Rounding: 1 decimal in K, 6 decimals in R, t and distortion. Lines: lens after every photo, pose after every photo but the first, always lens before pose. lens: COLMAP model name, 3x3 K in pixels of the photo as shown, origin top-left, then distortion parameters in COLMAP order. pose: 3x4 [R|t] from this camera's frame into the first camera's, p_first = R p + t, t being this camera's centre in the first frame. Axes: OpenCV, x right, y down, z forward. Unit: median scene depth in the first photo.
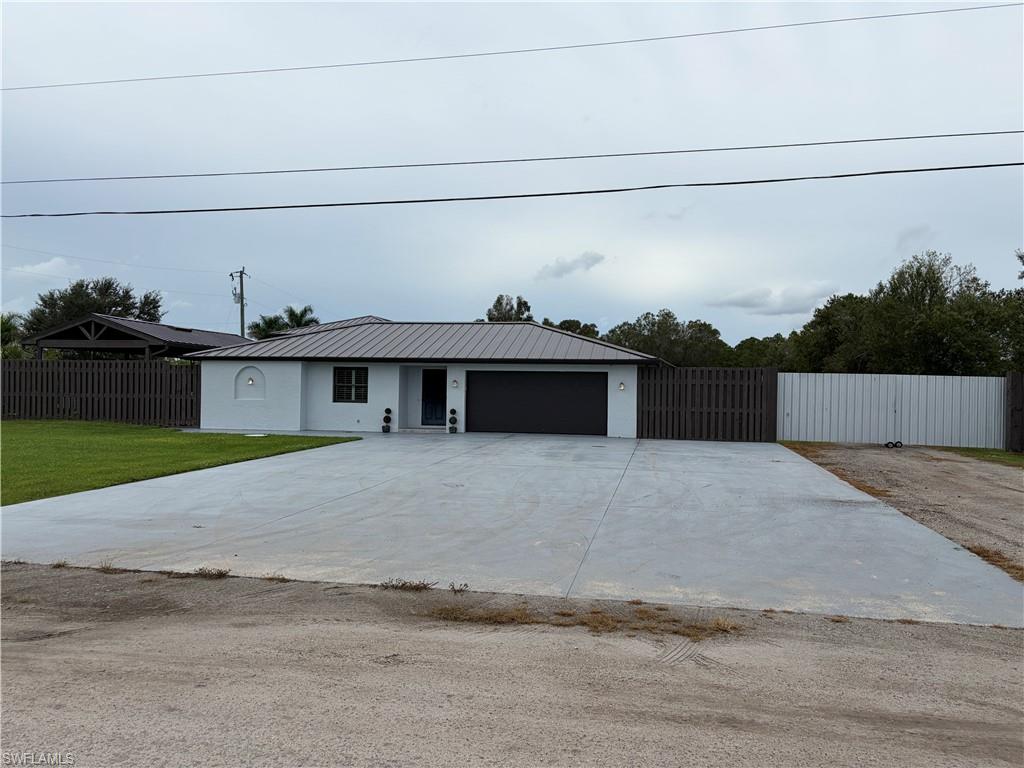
lens RADIAL K [[771.8, 0, 507.4], [0, 771.8, 403.6], [0, 0, 1]] dist [0.051746, -0.049058]
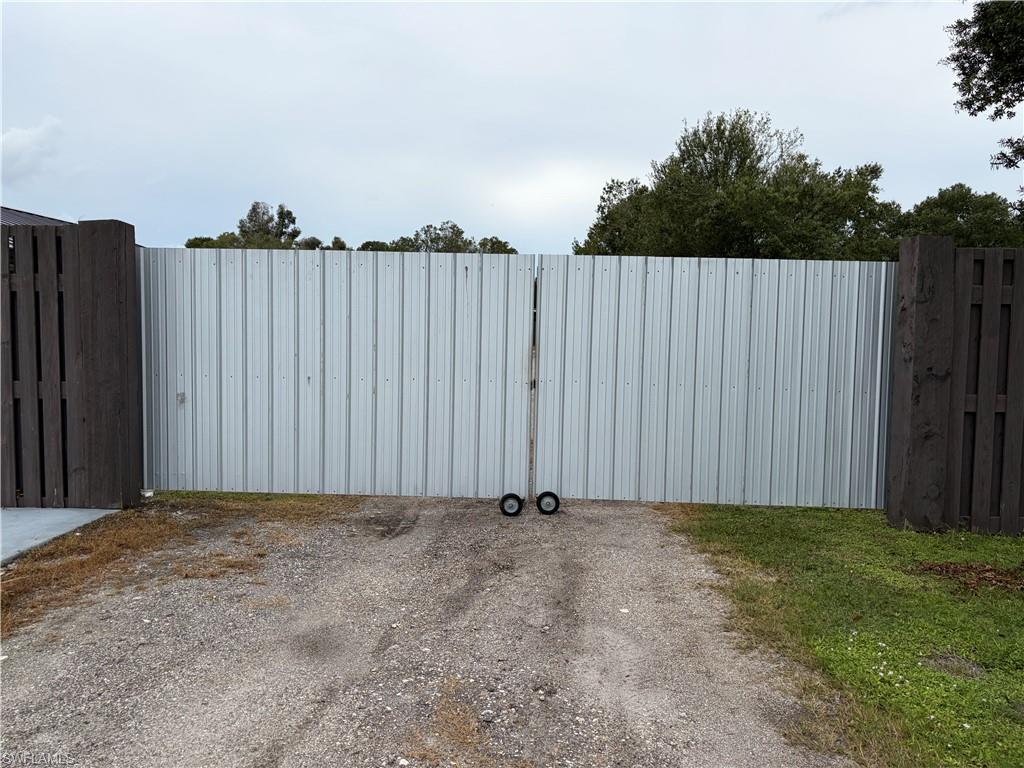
lens RADIAL K [[771.8, 0, 516.8], [0, 771.8, 388.0], [0, 0, 1]] dist [0.051746, -0.049058]
pose [[0.981727, -0.019384, 0.189305, 0.115513], [0.007131, 0.997847, 0.065196, -0.001793], [-0.190161, -0.062654, 0.979752, 0.192128]]
